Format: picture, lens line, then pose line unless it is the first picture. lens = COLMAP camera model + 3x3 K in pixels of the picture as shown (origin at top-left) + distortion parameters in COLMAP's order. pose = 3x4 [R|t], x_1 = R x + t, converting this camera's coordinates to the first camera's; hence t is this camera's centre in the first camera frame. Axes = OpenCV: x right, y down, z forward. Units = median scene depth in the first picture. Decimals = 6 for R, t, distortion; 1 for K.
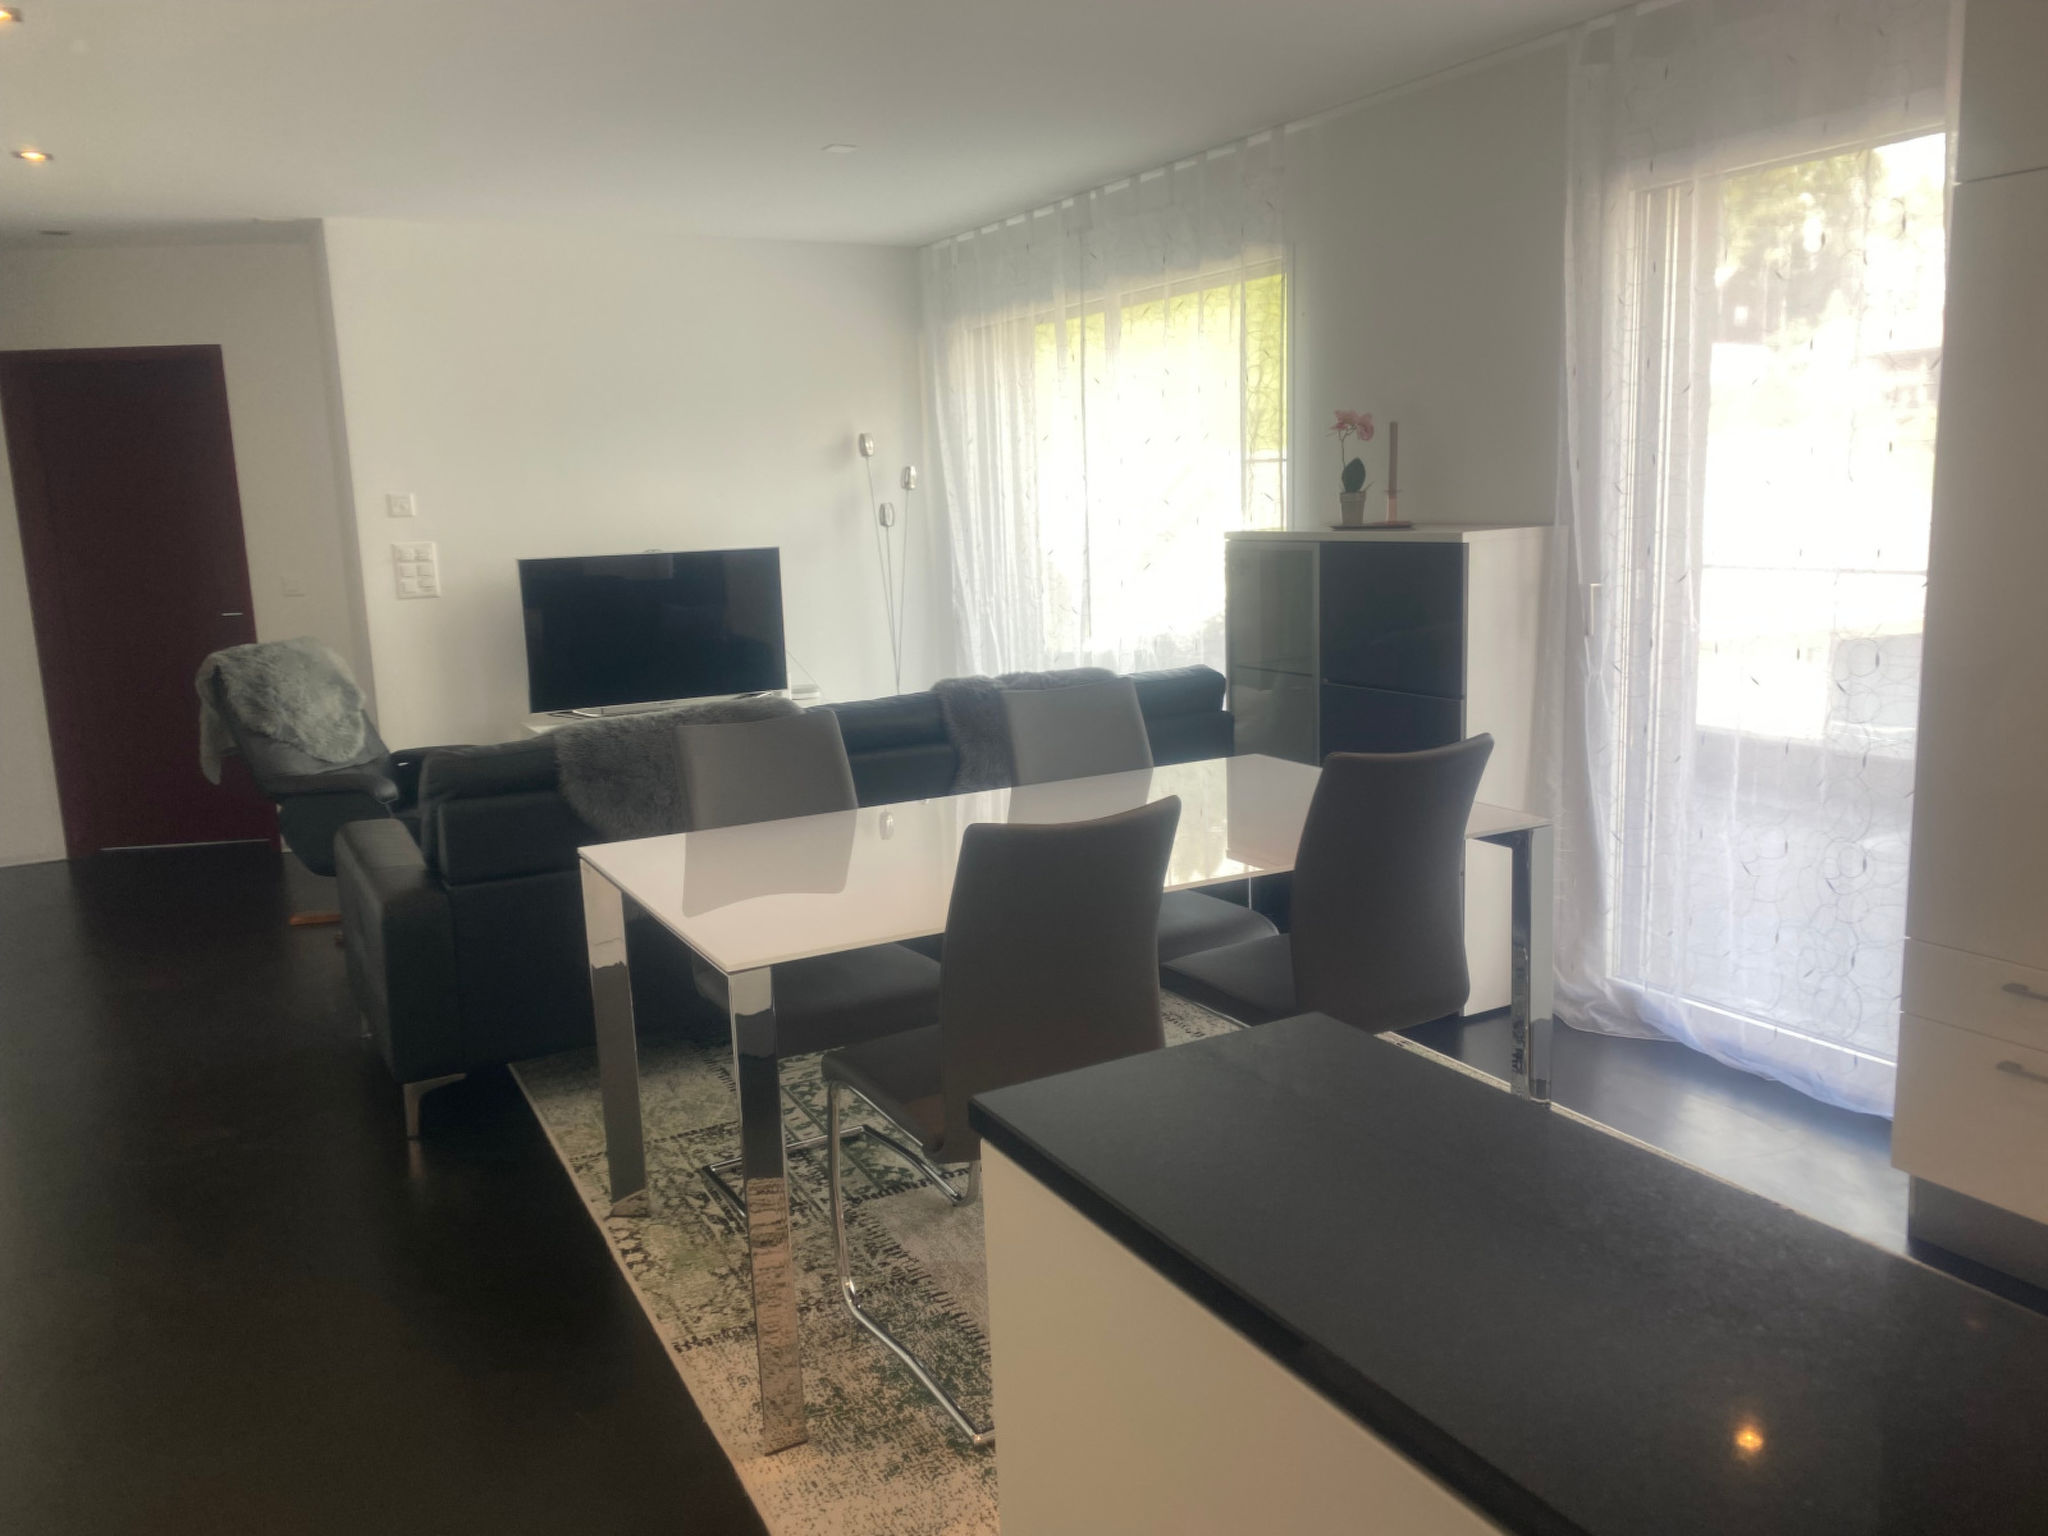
lens RADIAL K [[1564.2, 0, 1035.8], [0, 1564.2, 768.5], [0, 0, 1]] dist [0.038926, -0.036868]
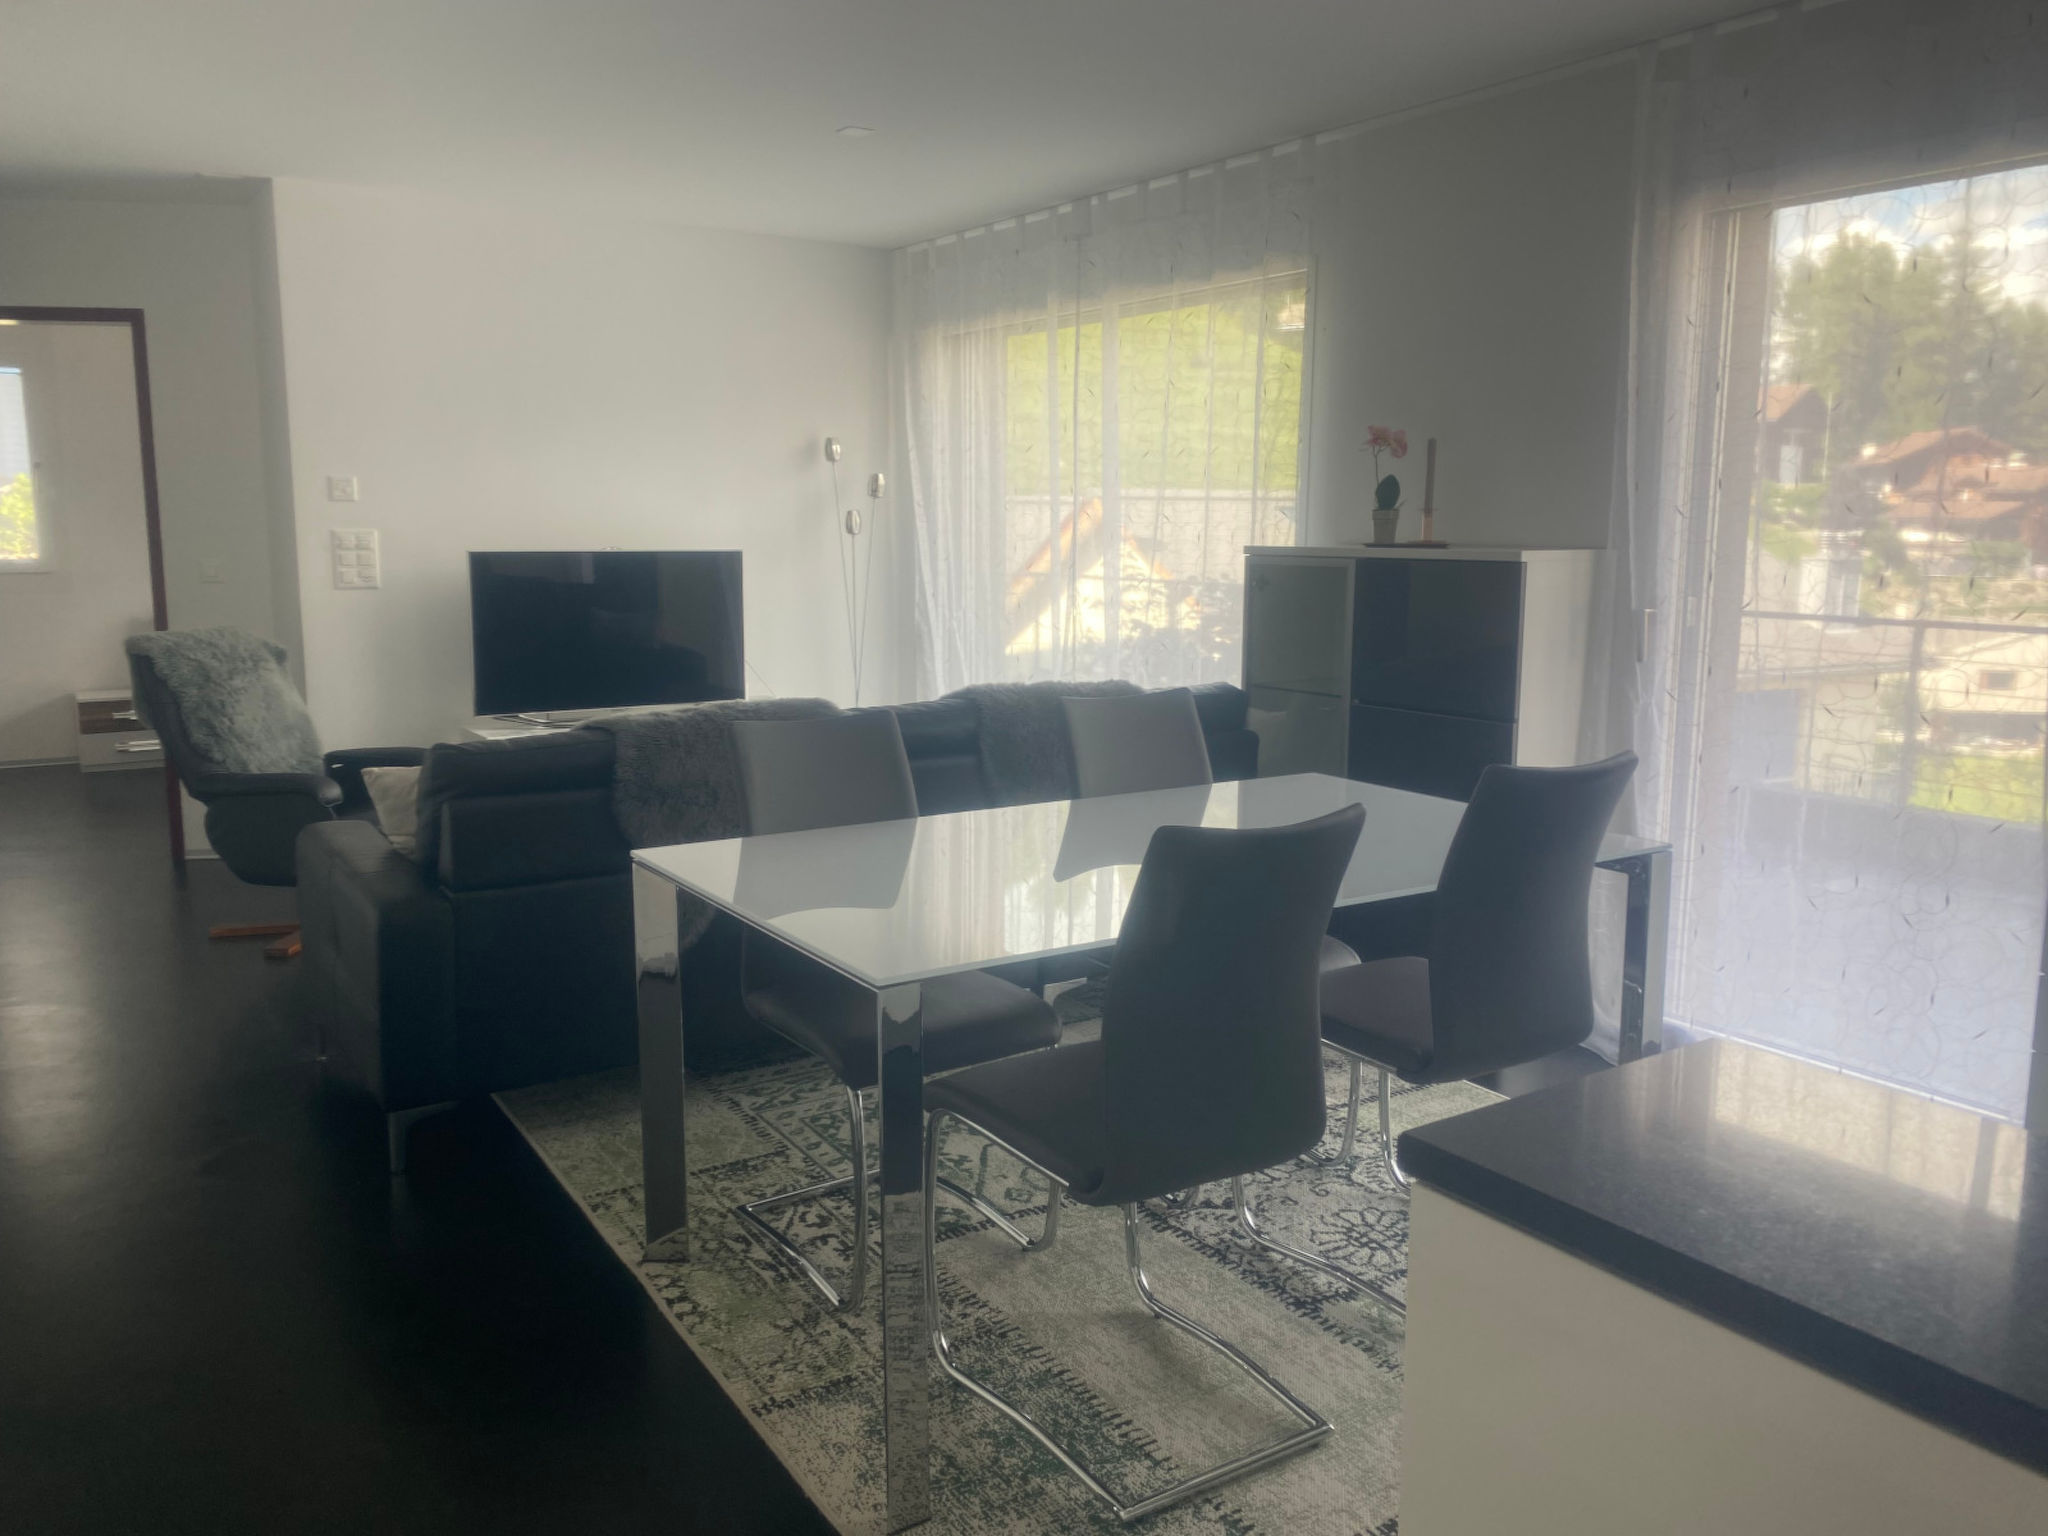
lens RADIAL K [[1564.2, 0, 1015.4], [0, 1564.2, 759.2], [0, 0, 1]] dist [0.038926, -0.036868]
pose [[0.996048, 0.028060, 0.084270, -0.123116], [-0.025623, 0.999226, -0.029858, 0.015813], [-0.085043, 0.027581, 0.995996, 0.064648]]
